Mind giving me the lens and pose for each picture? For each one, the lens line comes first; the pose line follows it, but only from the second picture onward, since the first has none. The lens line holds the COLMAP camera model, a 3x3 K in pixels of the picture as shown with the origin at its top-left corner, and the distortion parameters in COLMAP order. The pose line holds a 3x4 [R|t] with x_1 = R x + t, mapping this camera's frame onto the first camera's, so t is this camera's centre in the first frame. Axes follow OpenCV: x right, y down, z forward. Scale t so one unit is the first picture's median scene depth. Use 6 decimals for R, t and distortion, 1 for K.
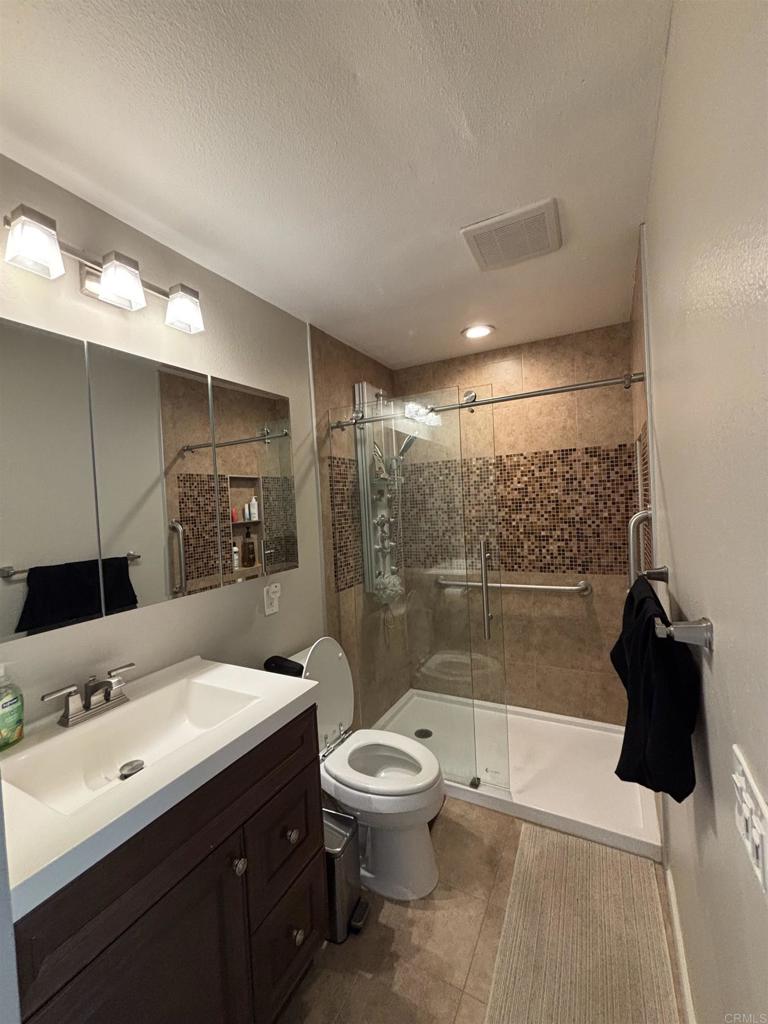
lens RADIAL K [[413.0, 0, 385.0], [0, 413.0, 508.1], [0, 0, 1]] dist [0.009372, -0.000092]
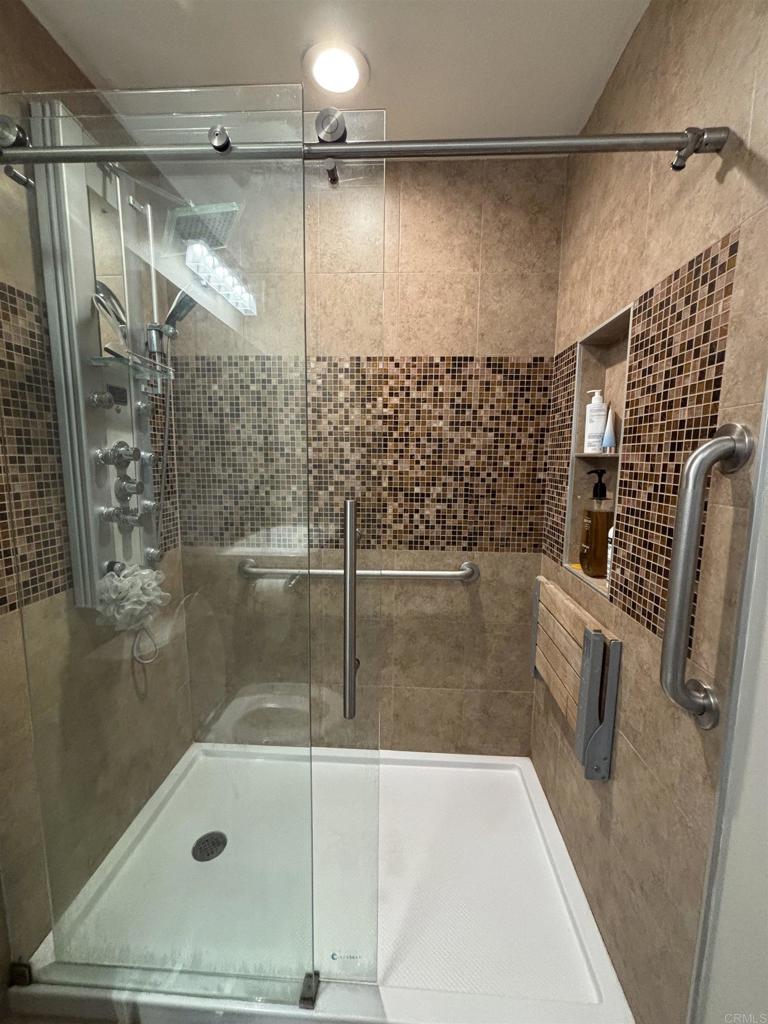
lens RADIAL K [[413.0, 0, 380.8], [0, 413.0, 509.2], [0, 0, 1]] dist [0.009372, -0.000092]
pose [[0.907265, 0.006343, 0.420511, 0.064195], [-0.047301, 0.995081, 0.087042, 0.038445], [-0.417890, -0.098860, 0.903103, 0.450442]]
